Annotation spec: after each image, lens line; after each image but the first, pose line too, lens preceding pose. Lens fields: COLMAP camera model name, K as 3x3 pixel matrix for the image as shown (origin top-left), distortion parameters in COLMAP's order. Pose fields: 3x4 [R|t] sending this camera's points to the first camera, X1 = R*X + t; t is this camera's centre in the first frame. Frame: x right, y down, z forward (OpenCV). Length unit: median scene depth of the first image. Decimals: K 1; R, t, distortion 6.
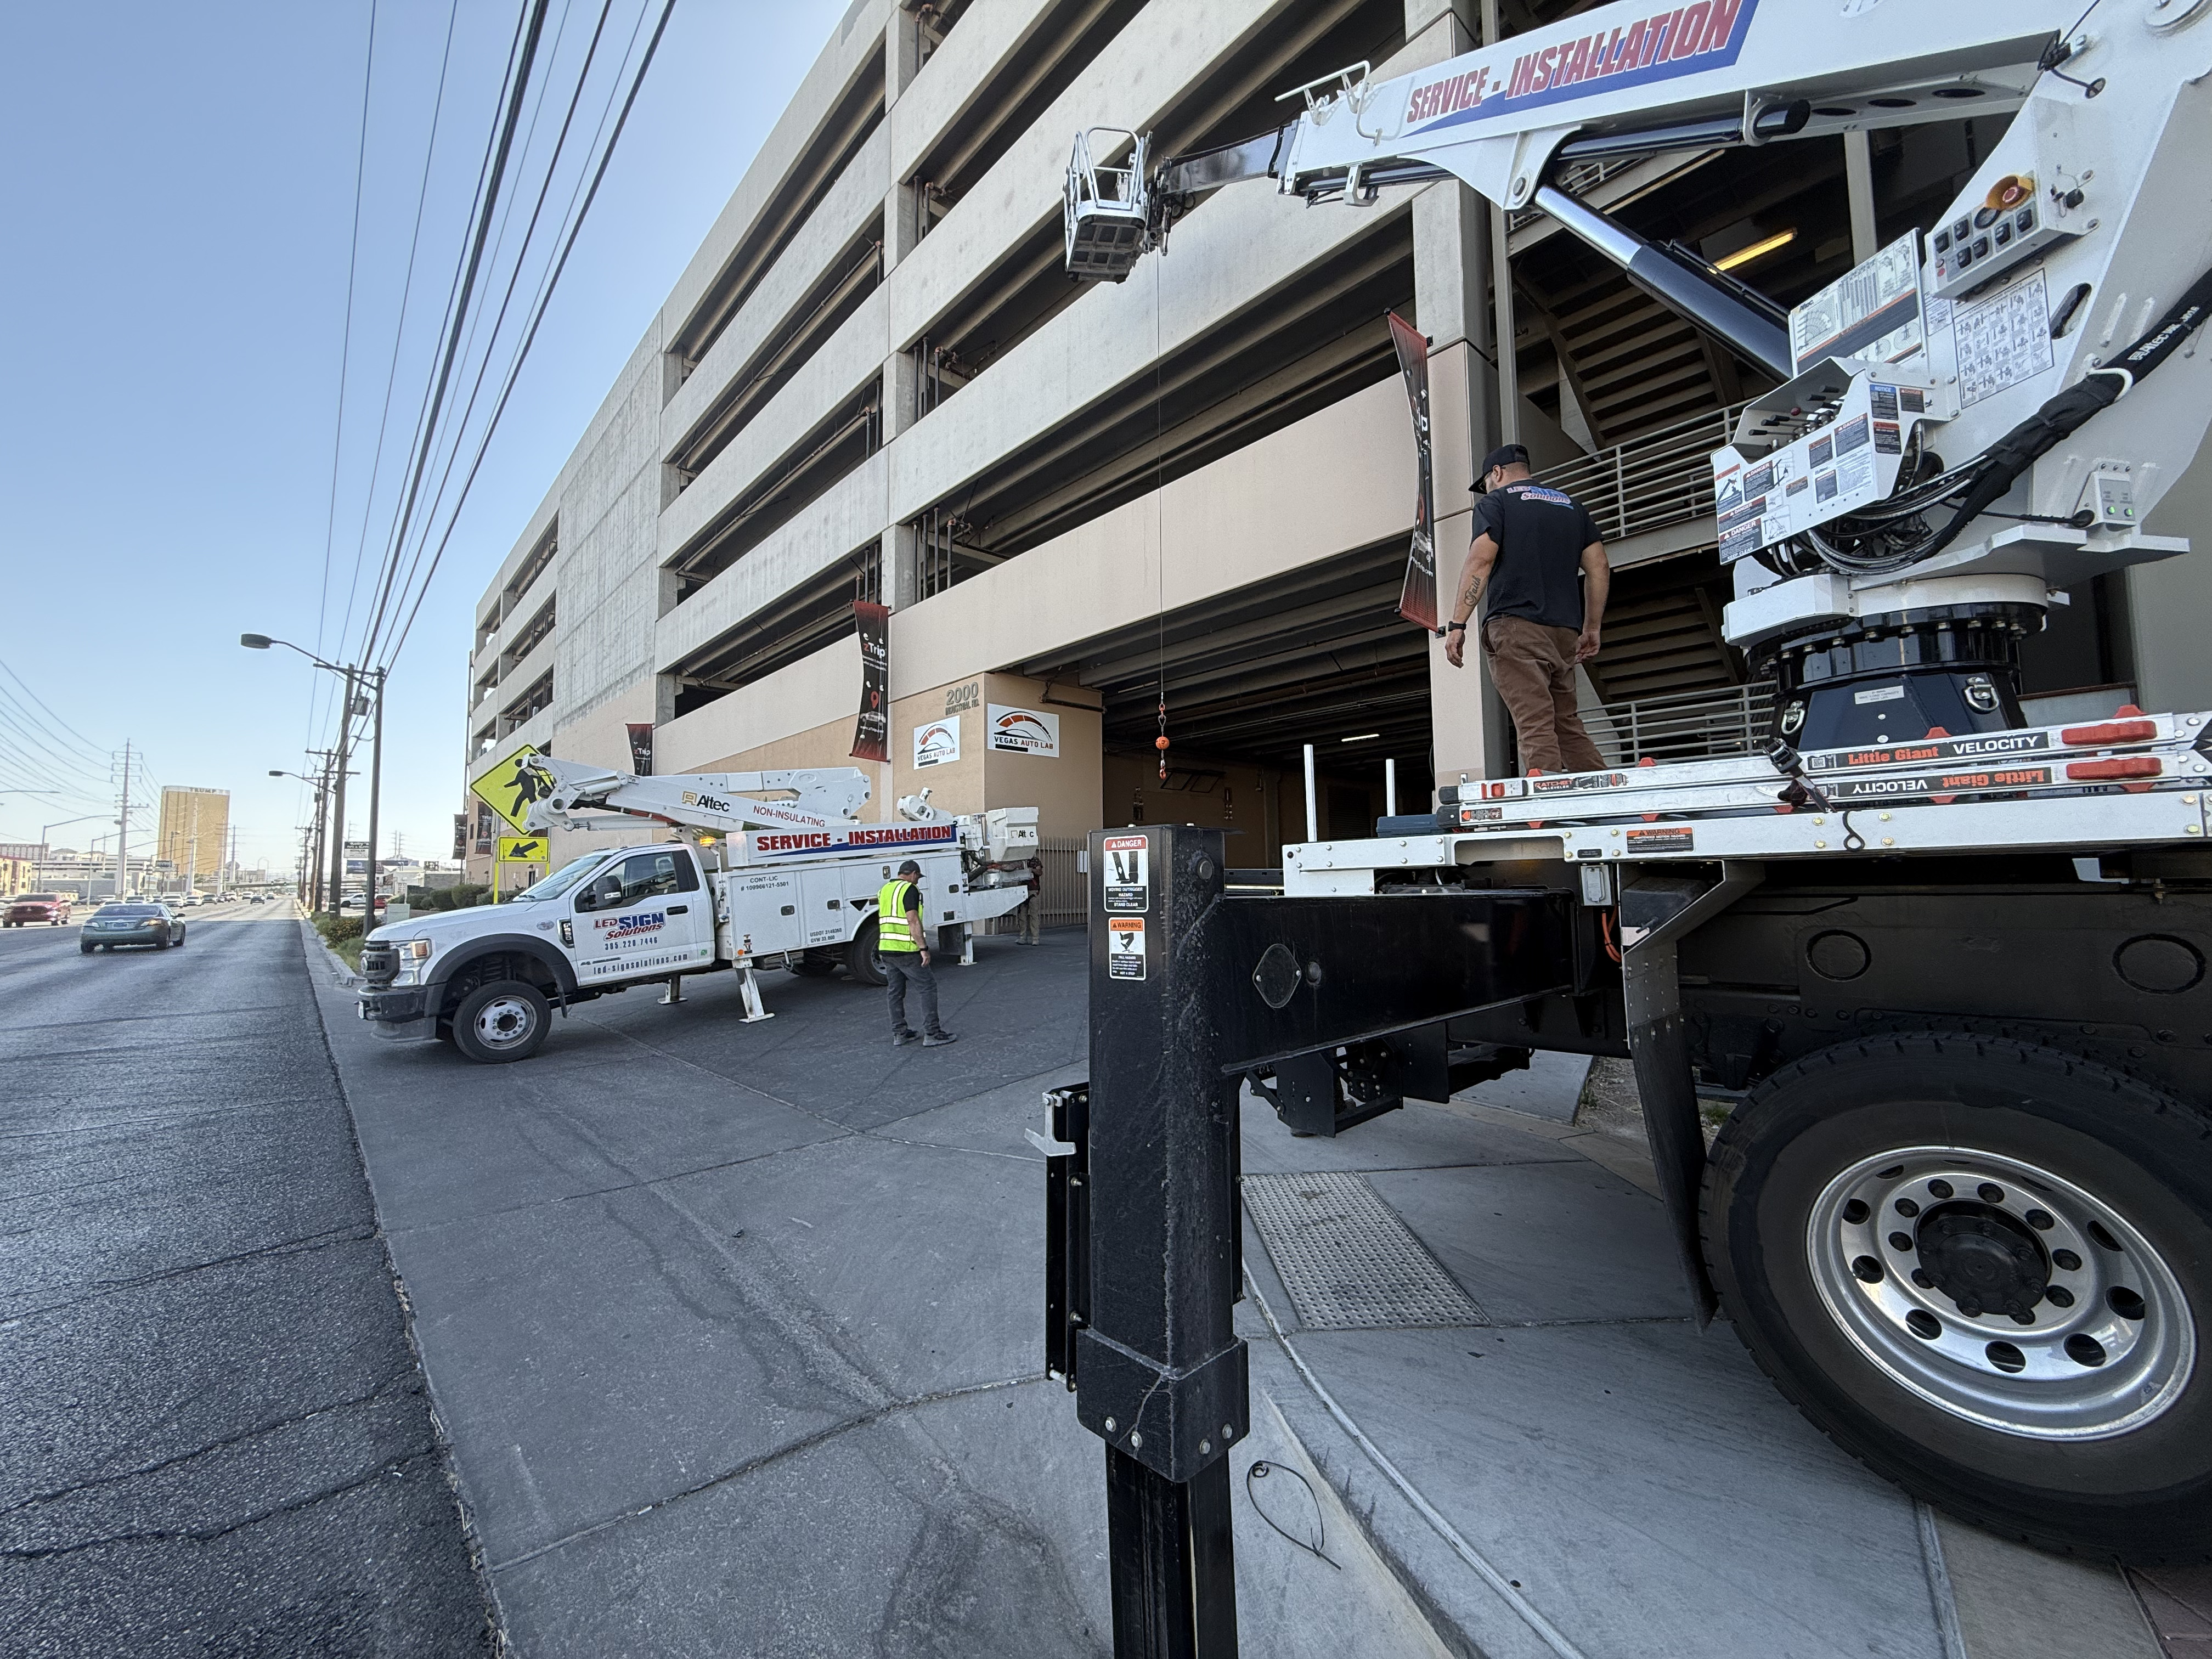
lens RADIAL K [[877.4, 0, 1101.7], [0, 877.4, 827.2], [0, 0, 1]] dist [0.001149, 0.000089]
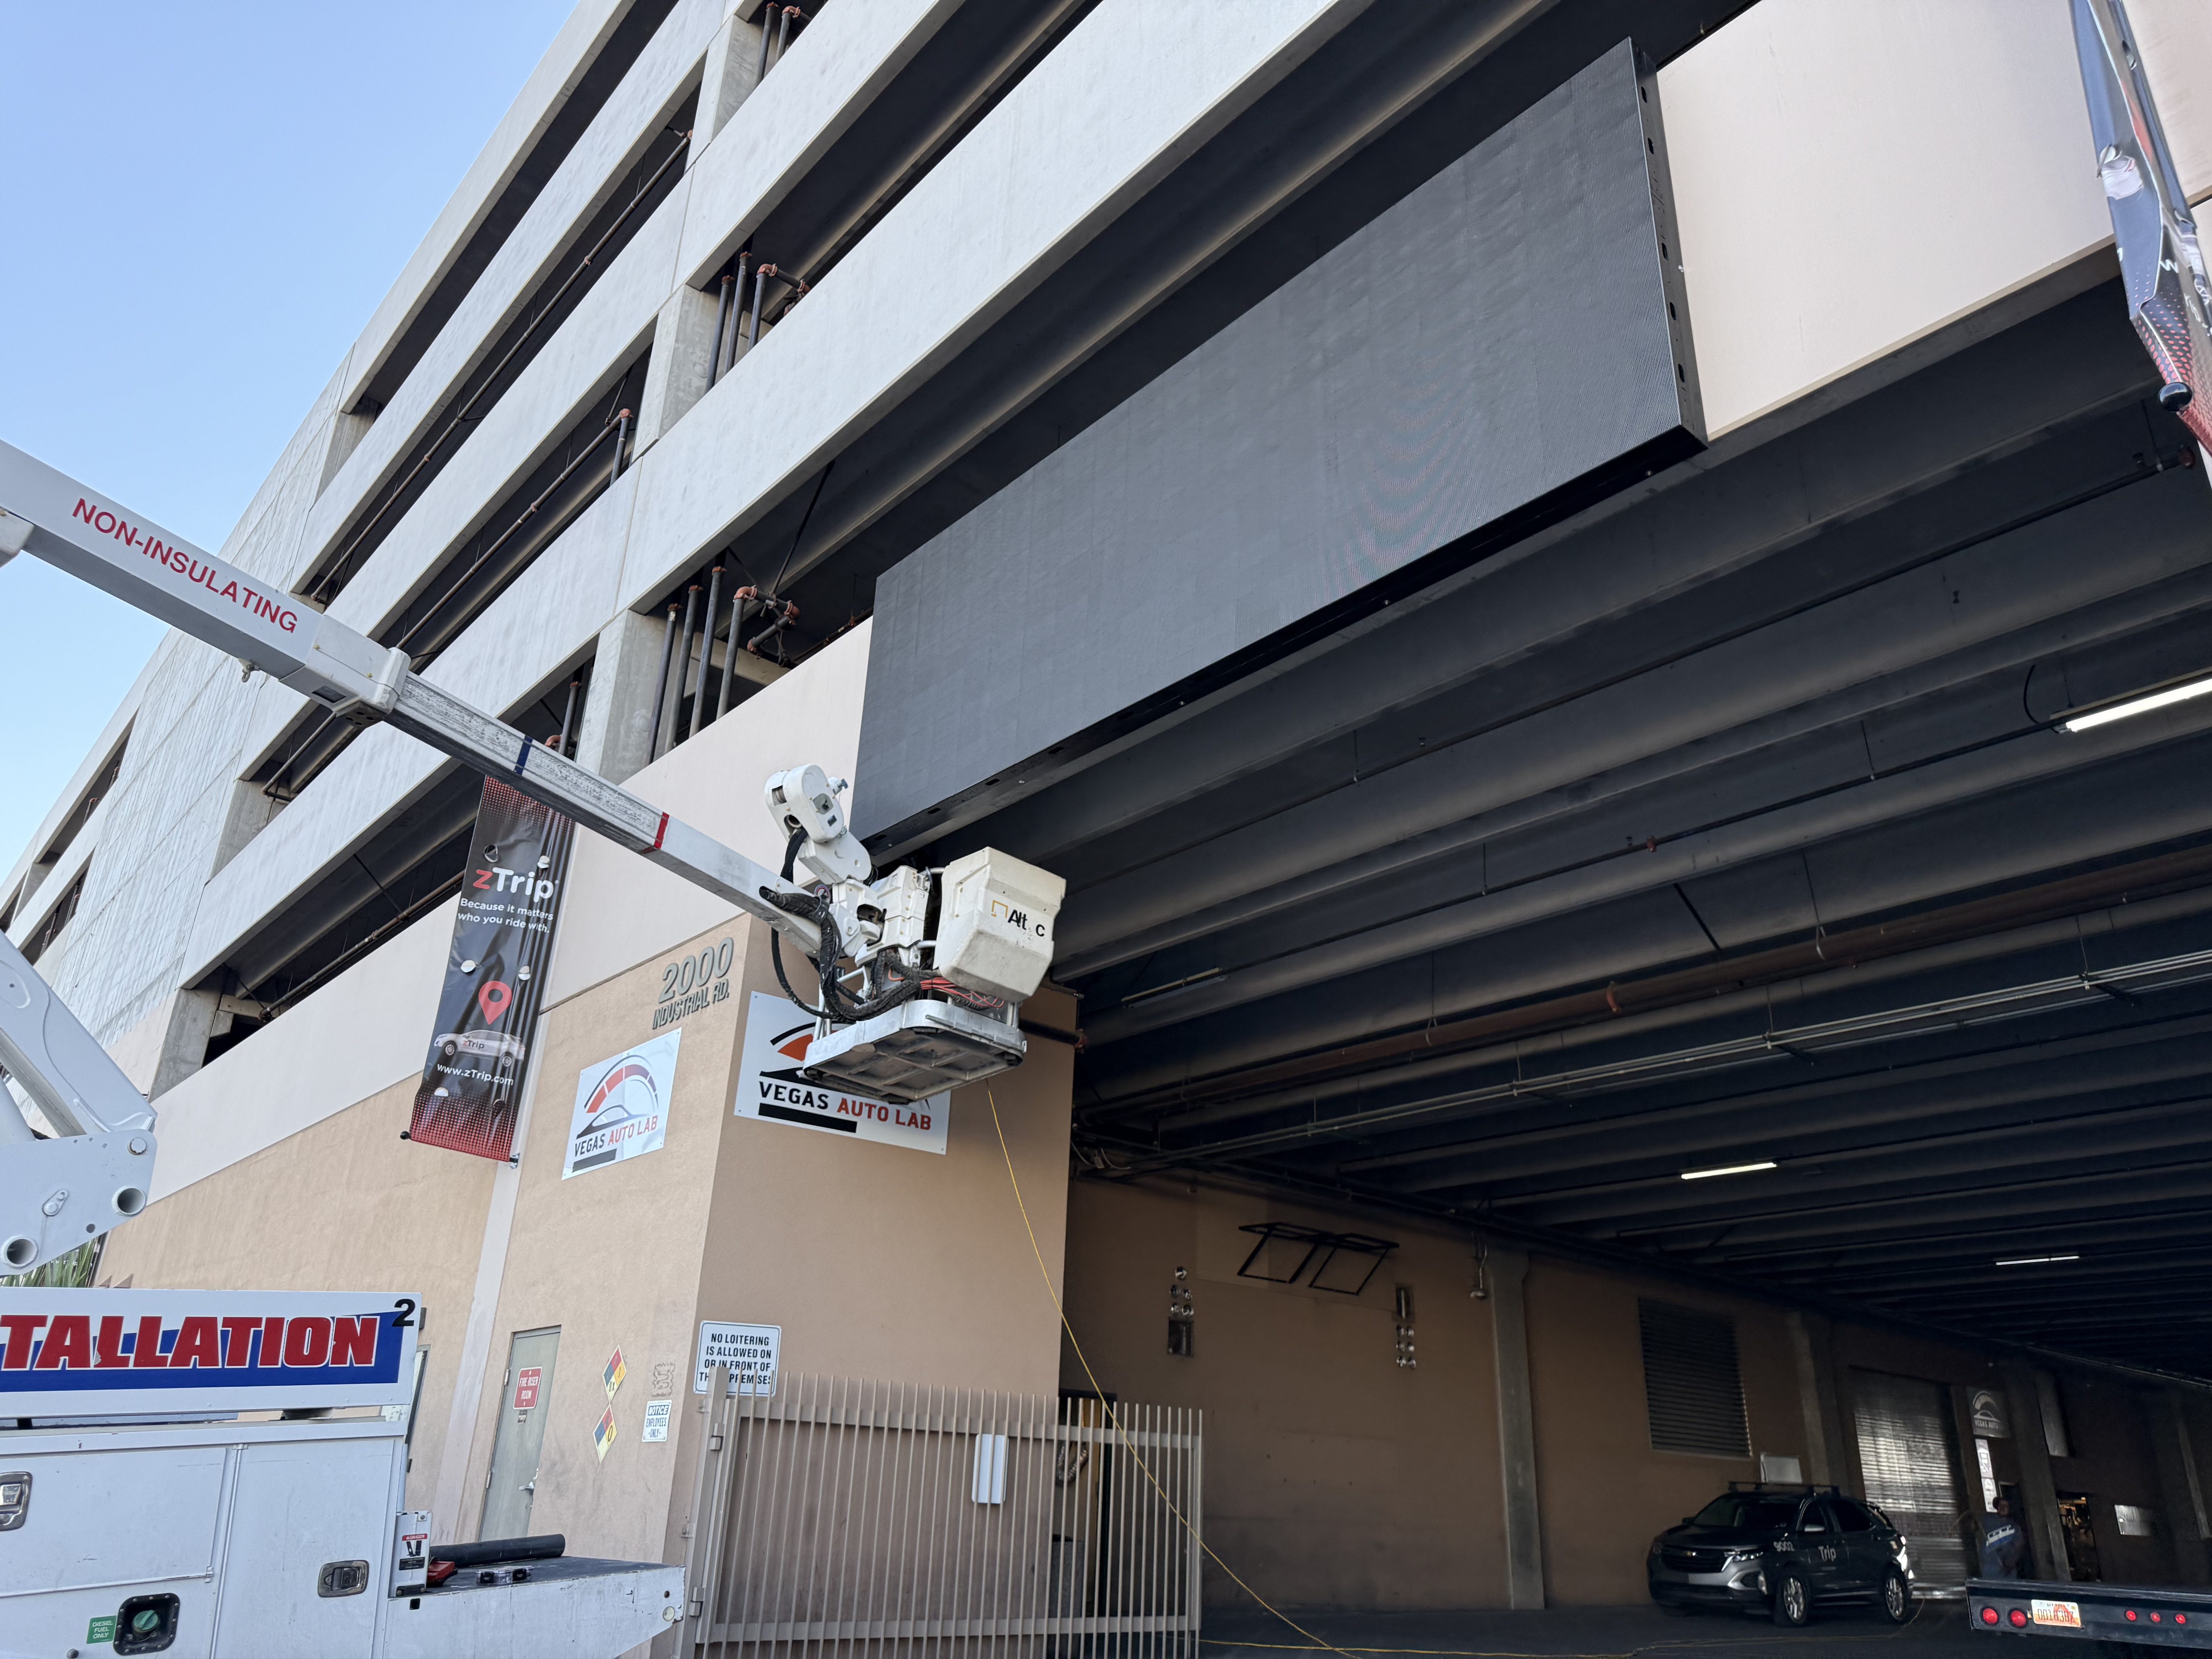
lens RADIAL K [[1558.6, 0, 1112.5], [0, 1558.6, 832.6], [0, 0, 1]] dist [0.055623, -0.071446]
pose [[0.998766, 0.032442, -0.037592, 0.044471], [-0.043026, 0.943347, -0.329006, 0.005339], [0.024789, 0.330218, 0.943579, 0.362954]]
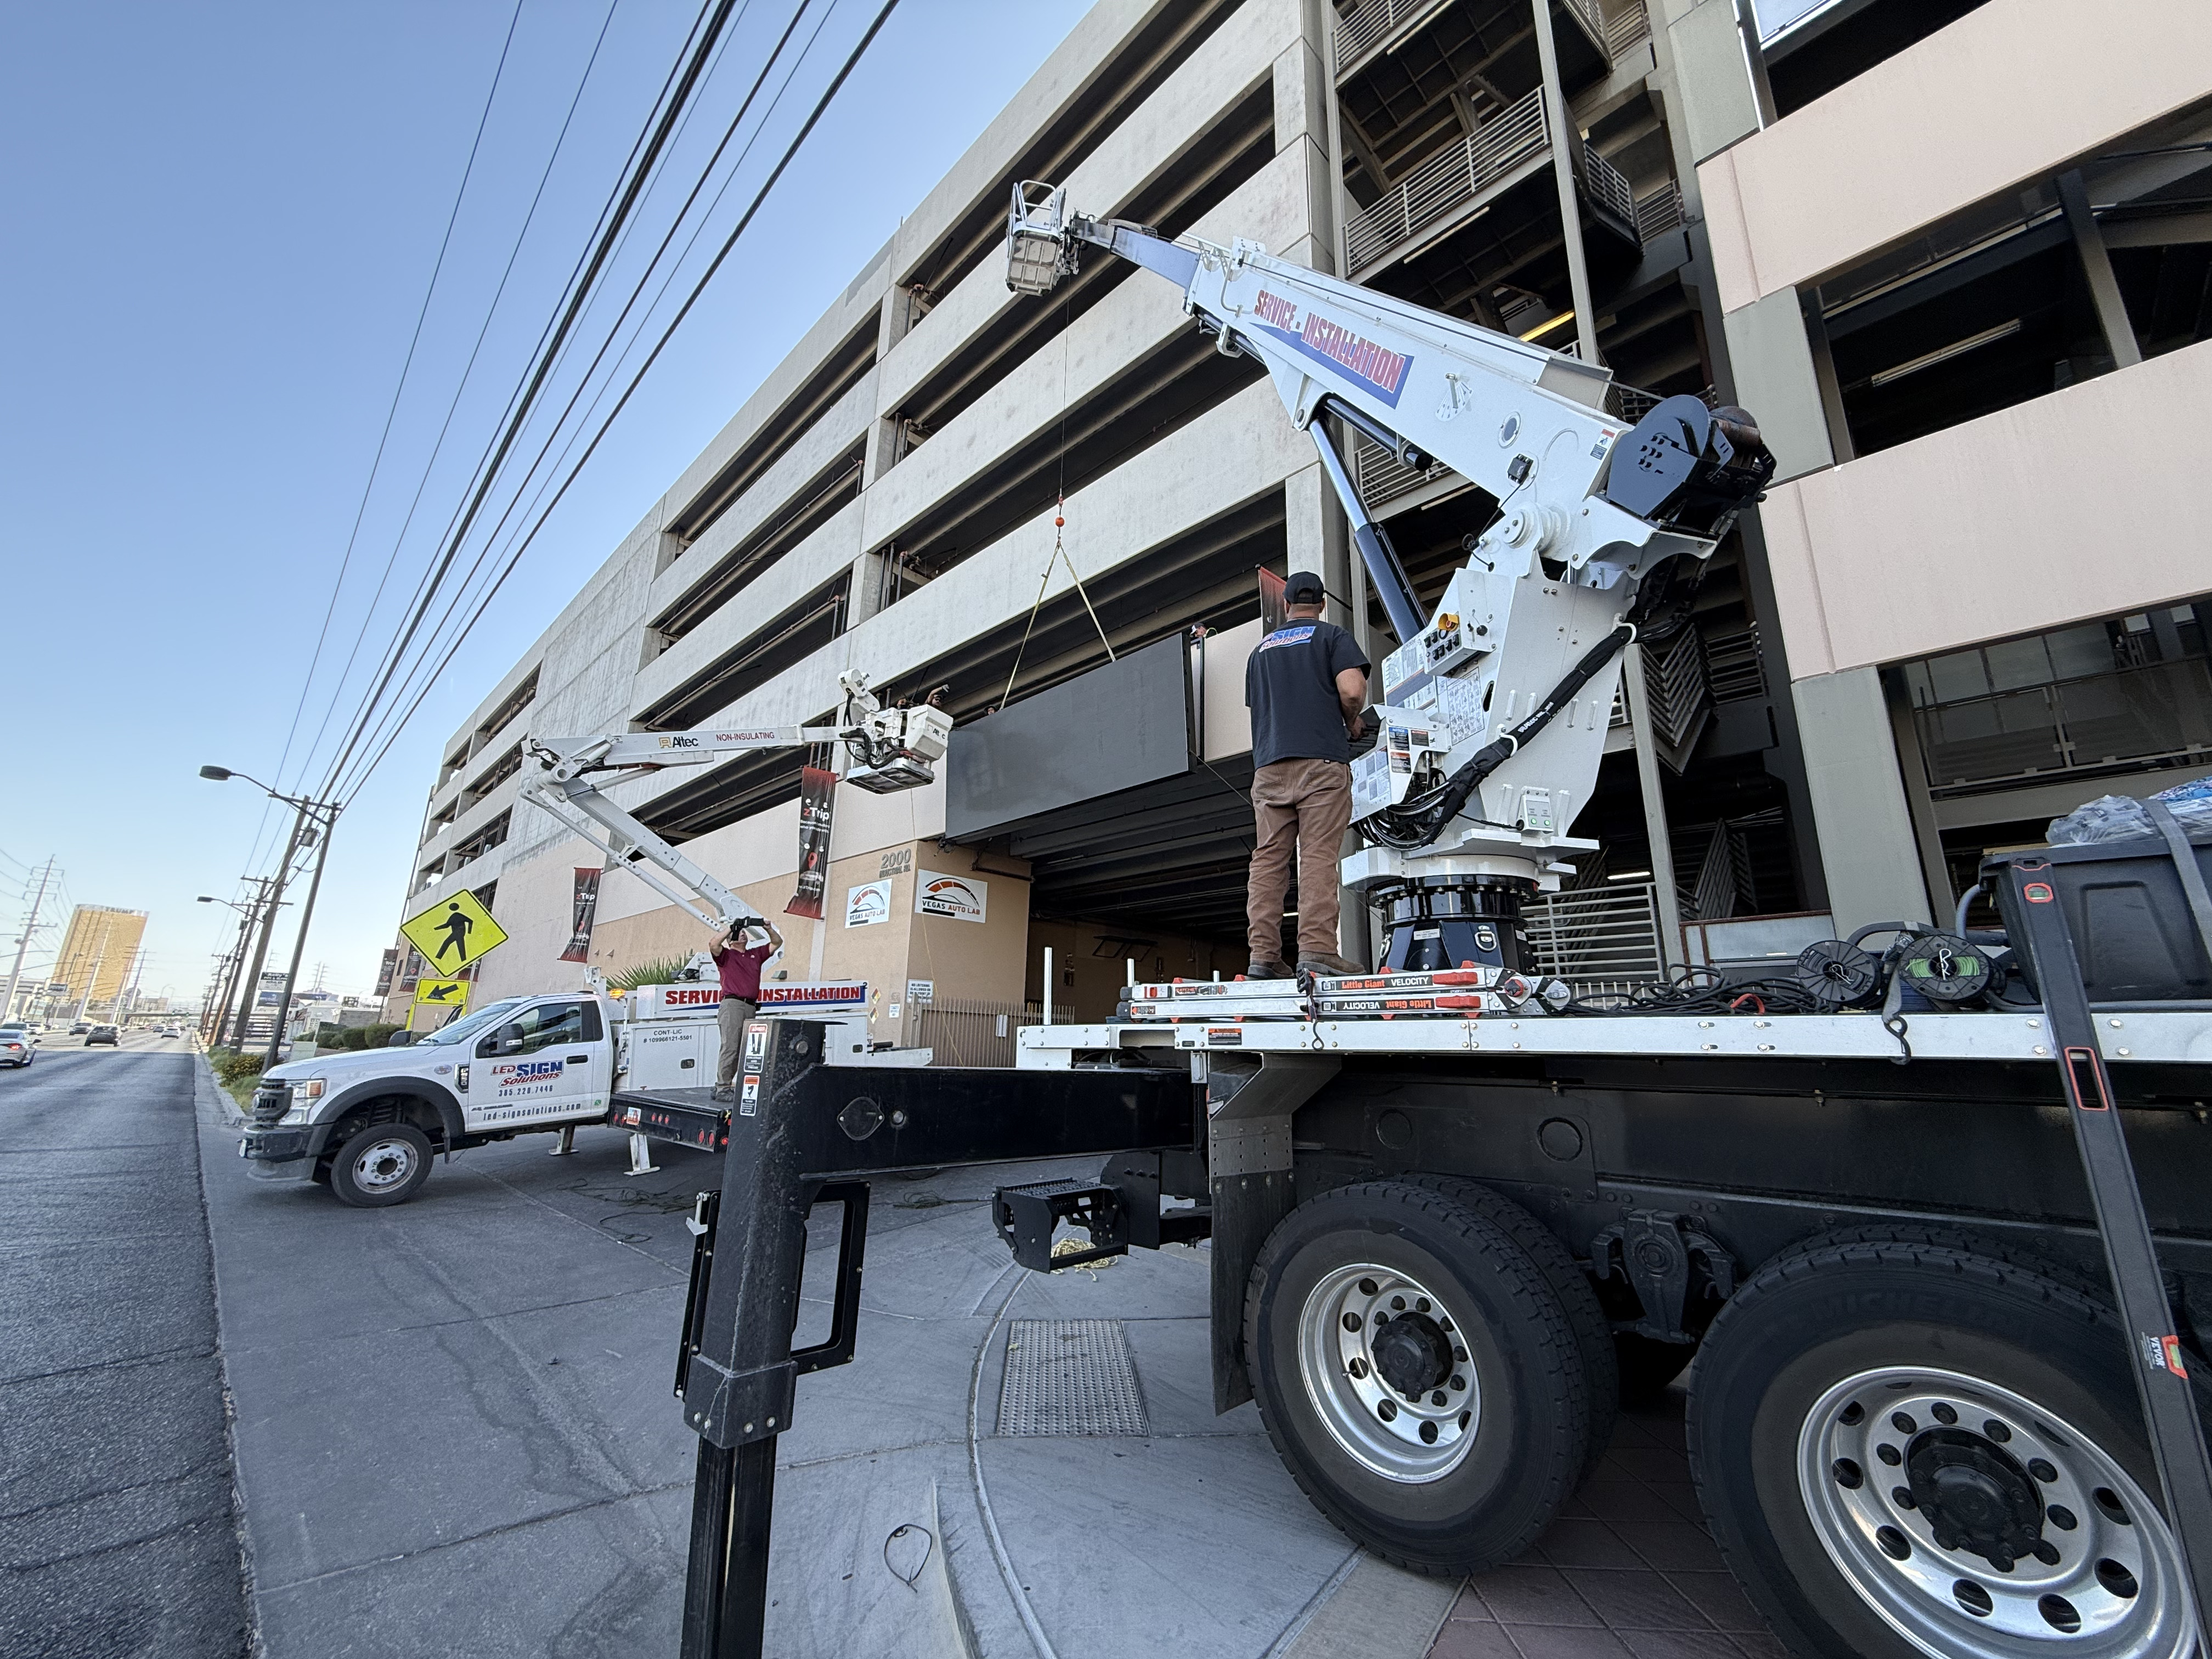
lens RADIAL K [[877.4, 0, 1102.3], [0, 877.4, 828.5], [0, 0, 1]] dist [0.001149, 0.000089]
pose [[0.998123, 0.048624, 0.037230, 0.049877], [-0.041102, 0.982562, -0.181338, -0.006634], [-0.045398, 0.179467, 0.982716, -0.059282]]
